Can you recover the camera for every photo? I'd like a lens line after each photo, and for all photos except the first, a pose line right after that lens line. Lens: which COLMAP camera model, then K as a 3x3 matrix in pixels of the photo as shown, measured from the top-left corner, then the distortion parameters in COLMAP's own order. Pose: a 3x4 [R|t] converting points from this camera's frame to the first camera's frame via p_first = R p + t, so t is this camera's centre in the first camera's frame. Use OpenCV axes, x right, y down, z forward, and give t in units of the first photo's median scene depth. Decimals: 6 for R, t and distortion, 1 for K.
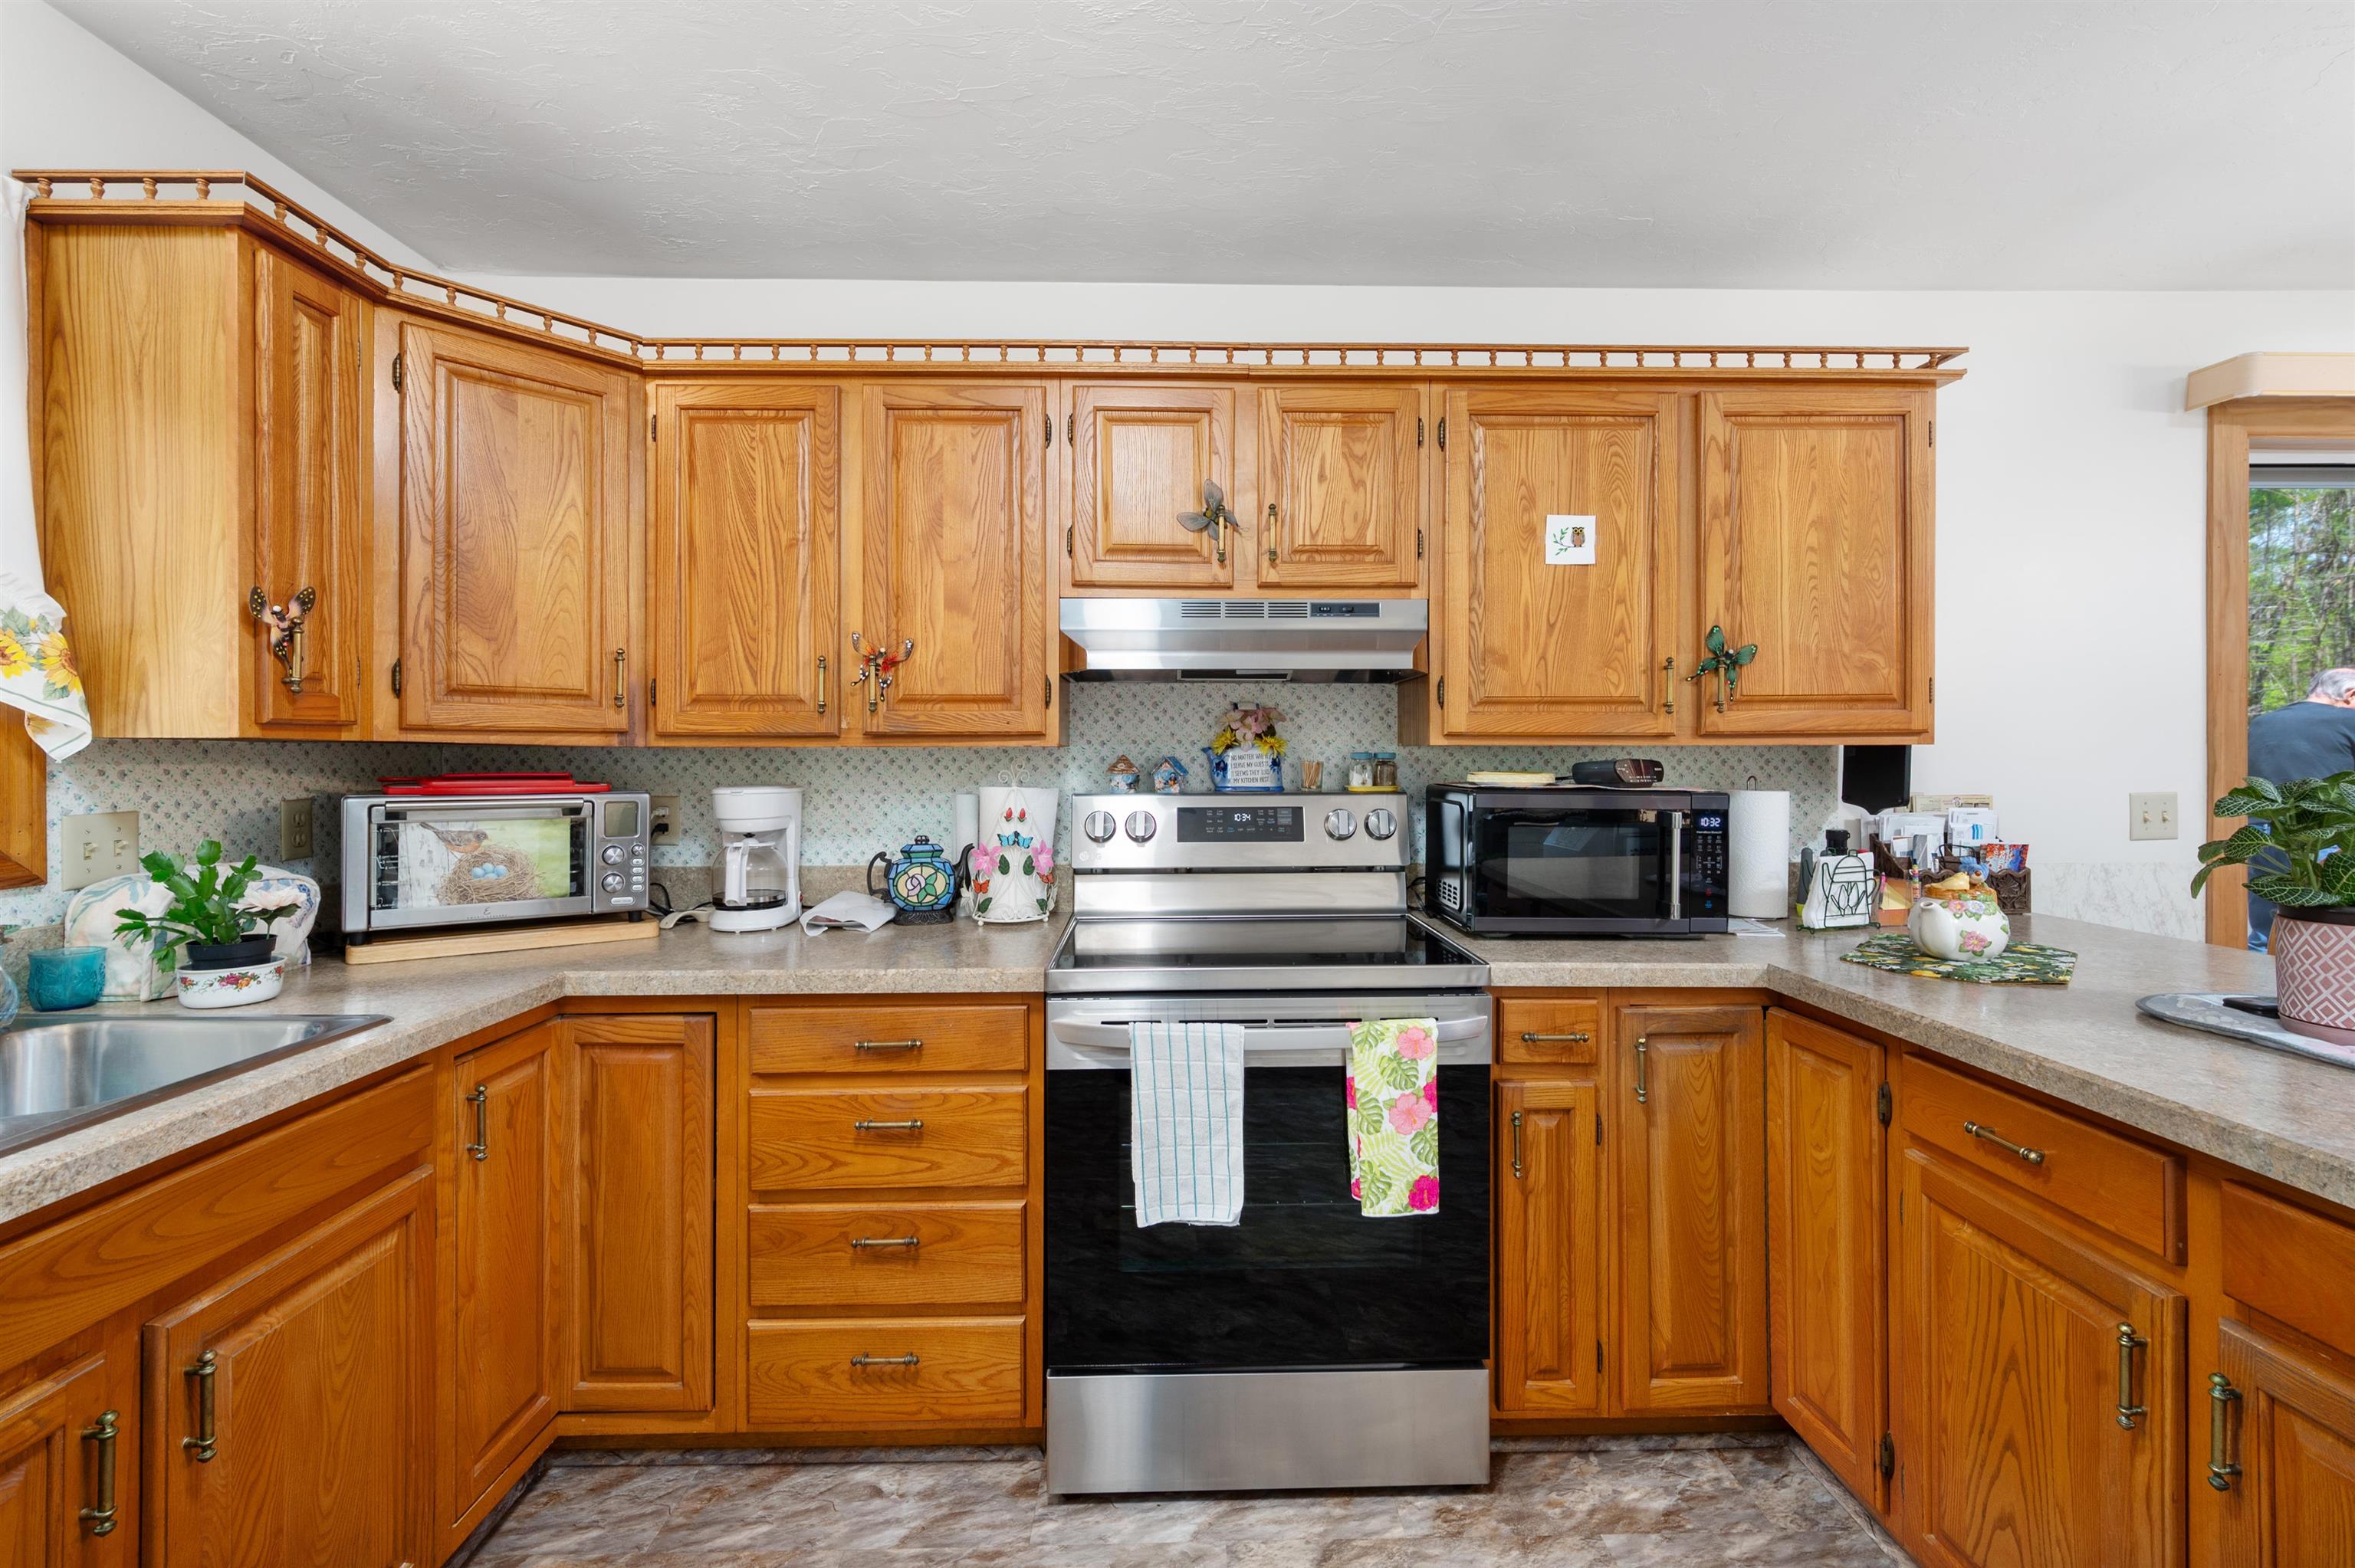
lens RADIAL K [[1036.0, 0, 1179.5], [0, 1036.0, 756.5], [0, 0, 1]] dist [-0.000514, -0.000106]
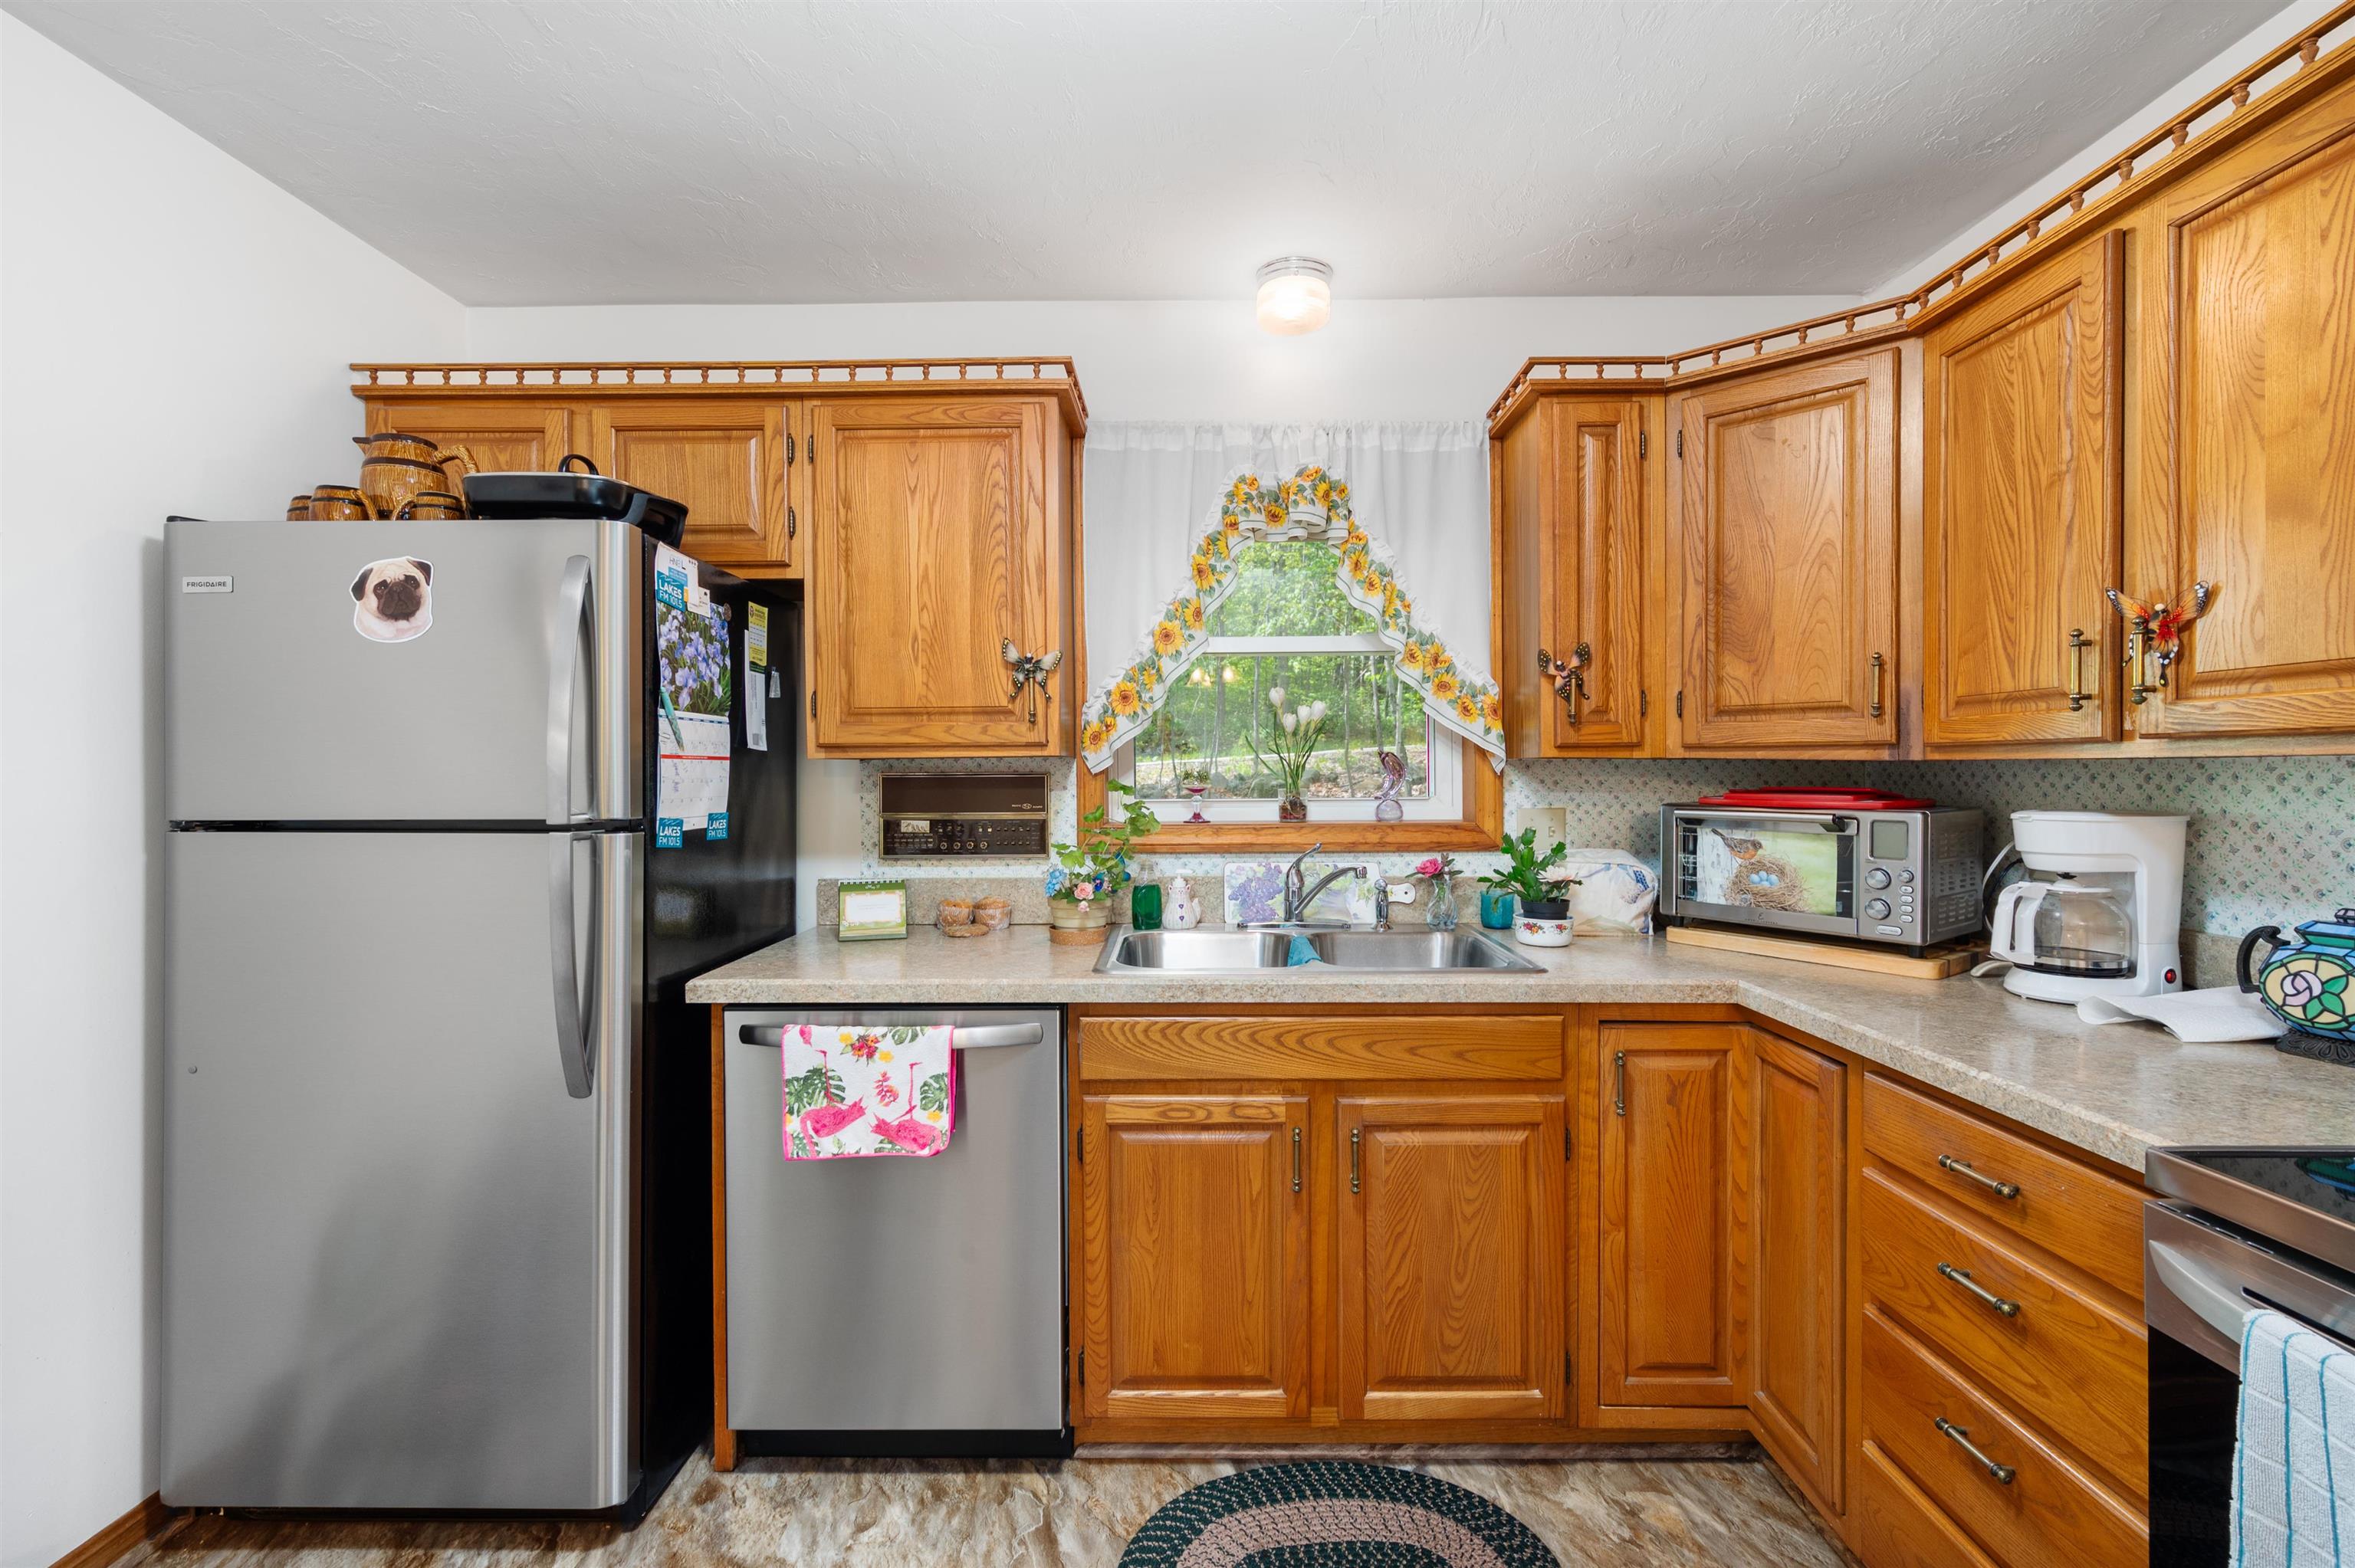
lens RADIAL K [[1024.8, 0, 1177.5], [0, 1024.8, 784.0], [0, 0, 1]] dist [-0.001459, -0.000182]
pose [[-0.035326, 0.013606, -0.999283, 0.417910], [-0.000143, 0.999907, 0.013620, -0.000851], [0.999376, 0.000624, -0.035320, 0.453942]]
